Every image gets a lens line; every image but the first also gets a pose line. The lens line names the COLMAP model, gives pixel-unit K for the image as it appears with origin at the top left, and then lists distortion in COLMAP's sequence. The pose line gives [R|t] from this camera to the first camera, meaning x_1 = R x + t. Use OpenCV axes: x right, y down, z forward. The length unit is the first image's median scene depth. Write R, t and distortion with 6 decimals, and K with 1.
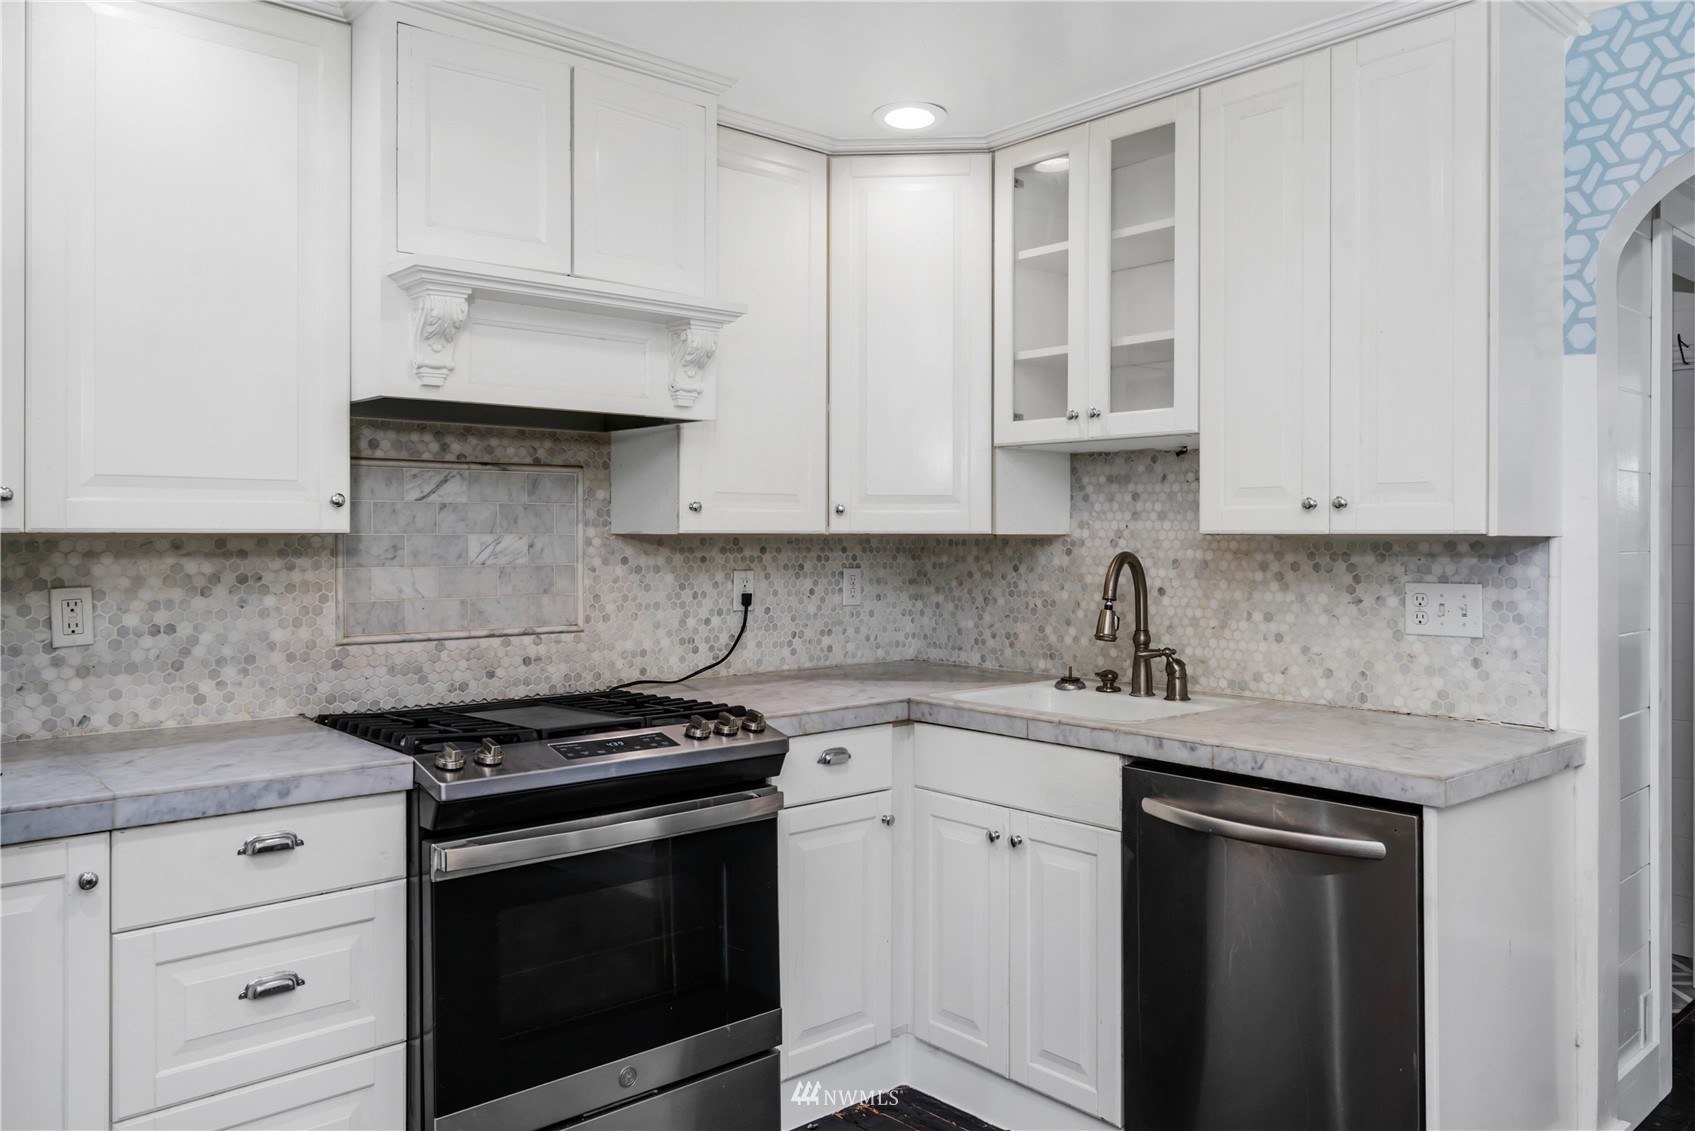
lens RADIAL K [[1226.3, 0, 844.9], [0, 1226.3, 535.3], [0, 0, 1]] dist [0.010157, 0.000473]
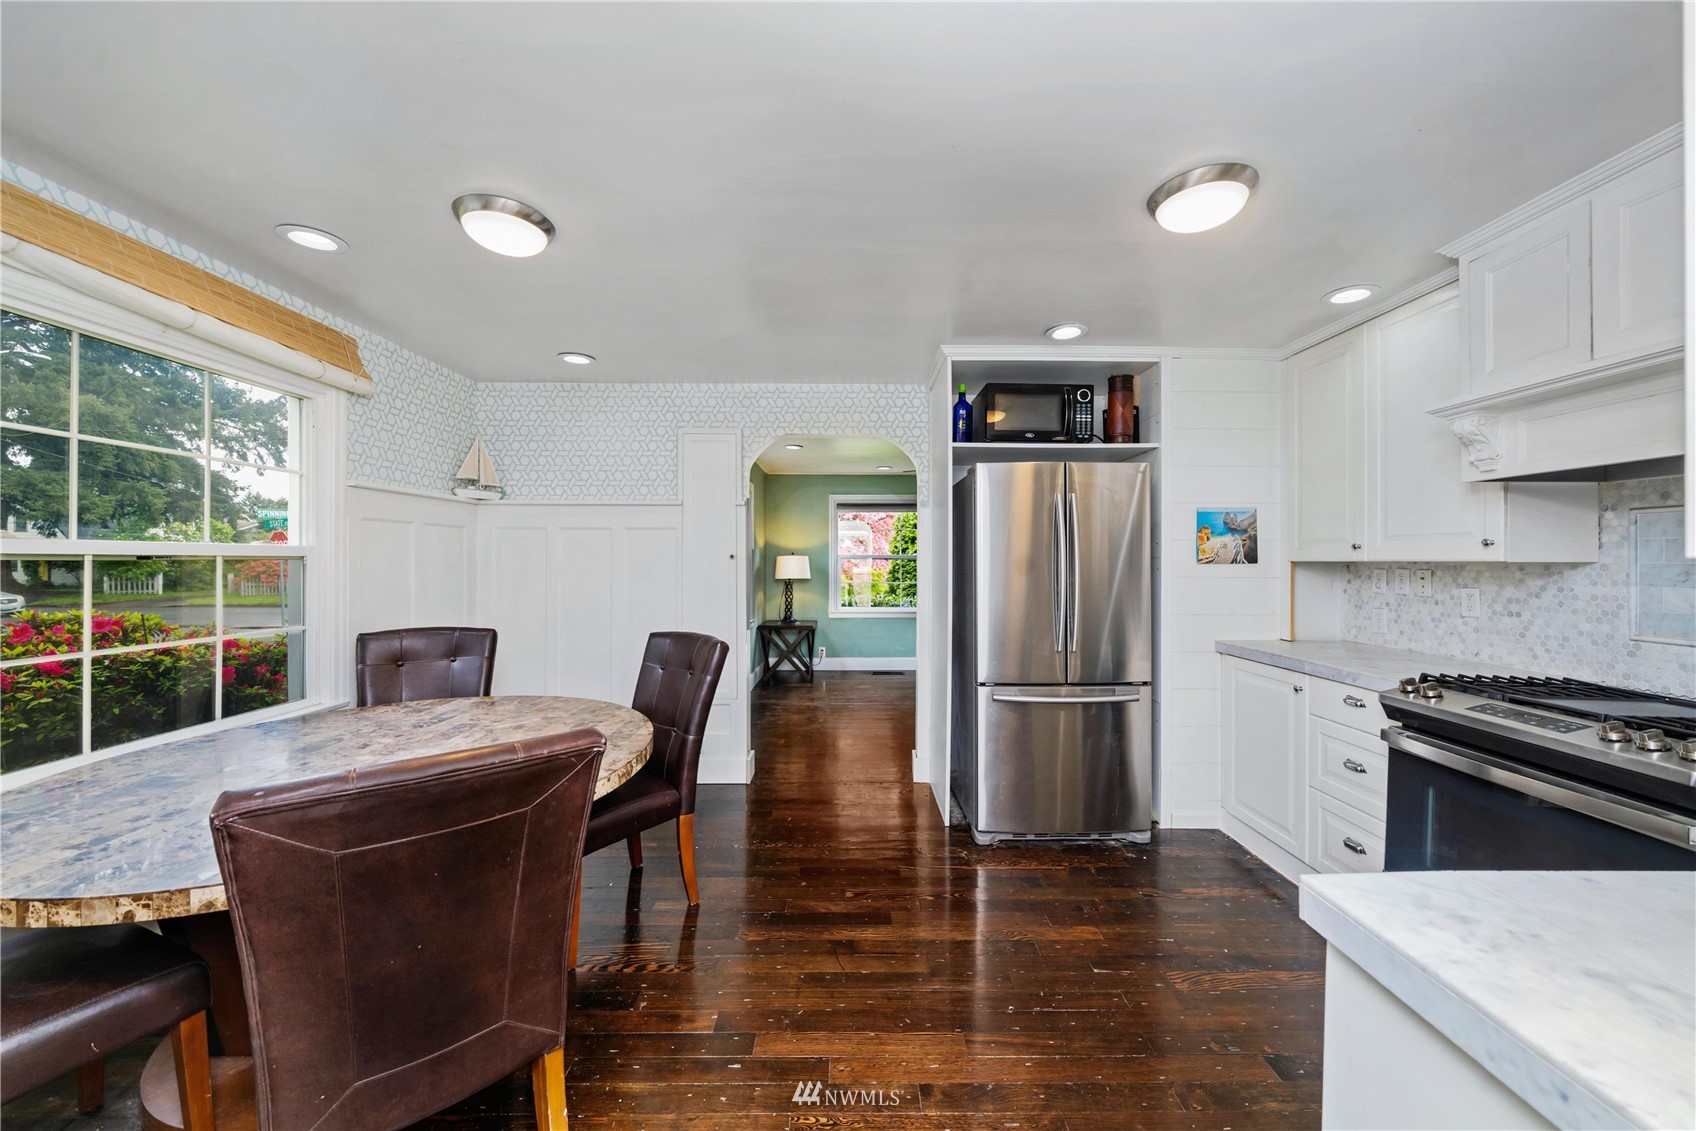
lens RADIAL K [[619.9, 0, 848.0], [0, 619.9, 565.5], [0, 0, 1]] dist [-0.000758, -0.000064]
pose [[-0.655068, 0.004206, -0.755558, 0.671352], [-0.002643, 0.999966, 0.007858, -0.000833], [0.755565, 0.007144, -0.655034, 0.717080]]
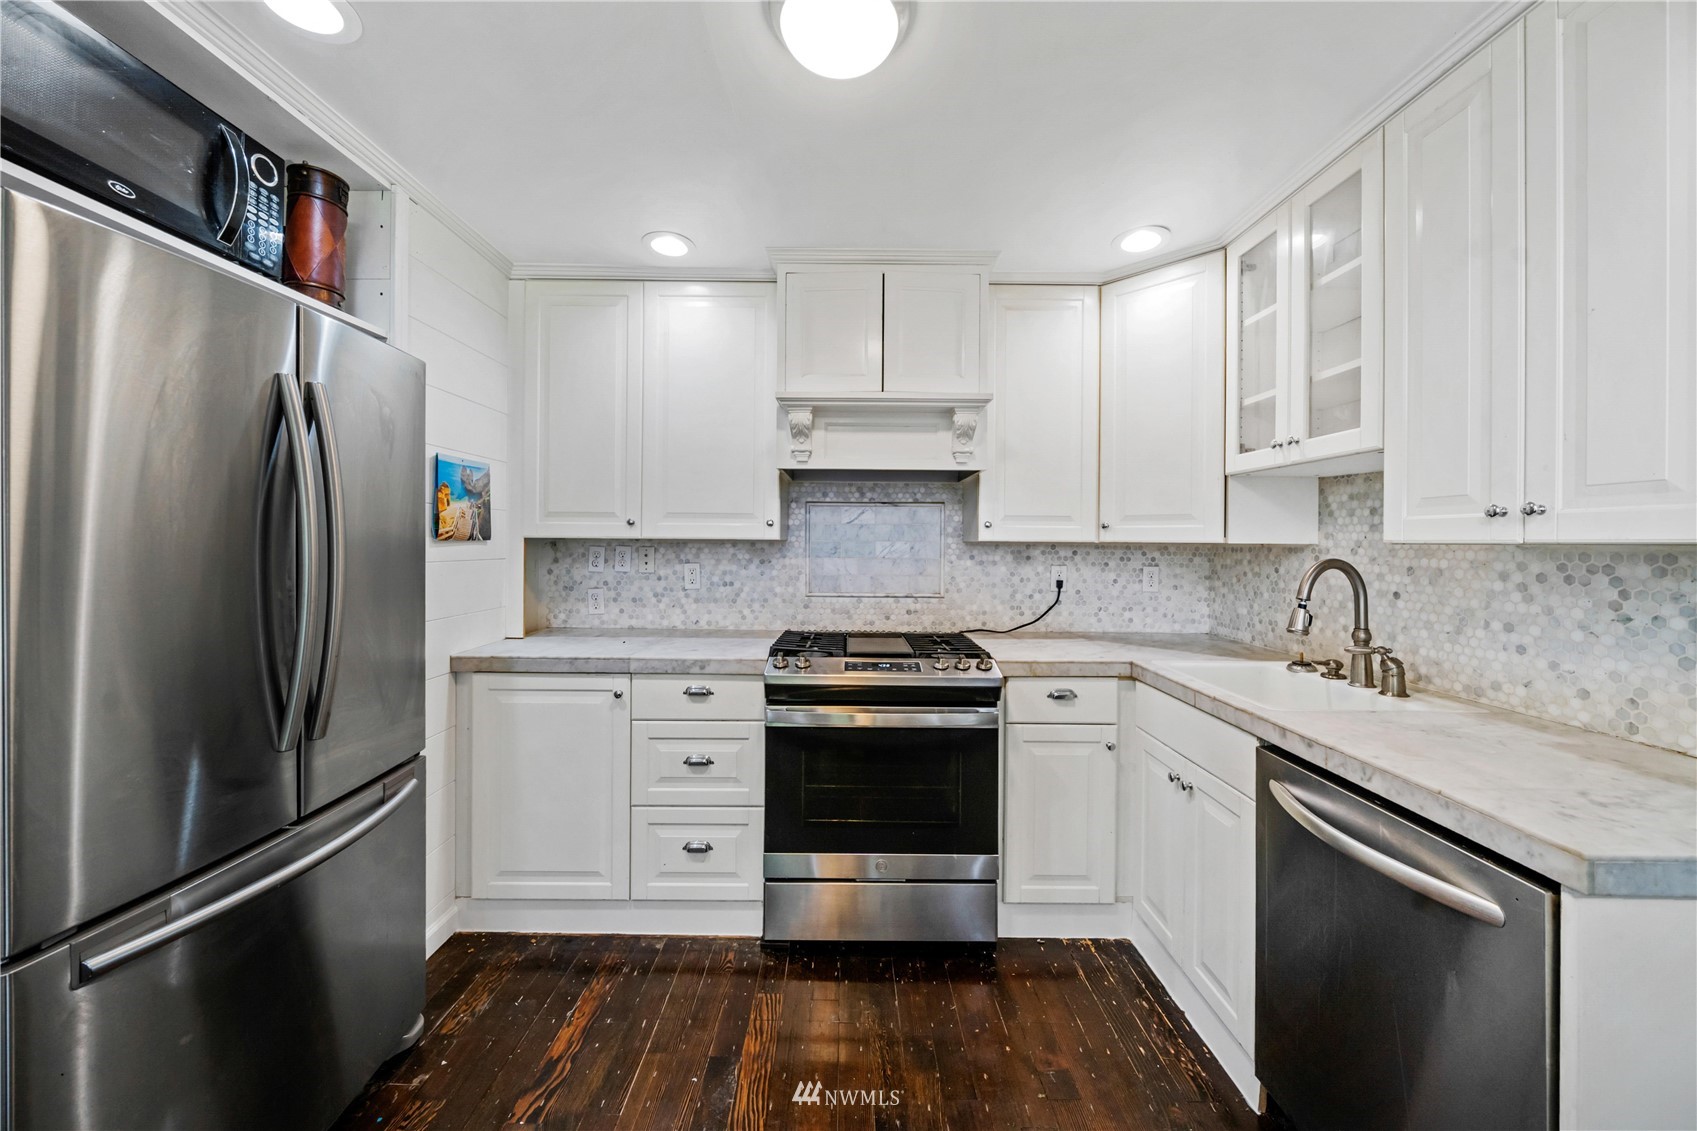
lens RADIAL K [[608.0, 0, 852.8], [0, 608.0, 541.2], [0, 0, 1]] dist [-0.002548, -0.000222]
pose [[0.754341, 0.004042, -0.656470, 0.266831], [-0.007663, 0.999967, -0.002648, 0.001836], [0.656438, 0.007028, 0.754347, 0.279893]]
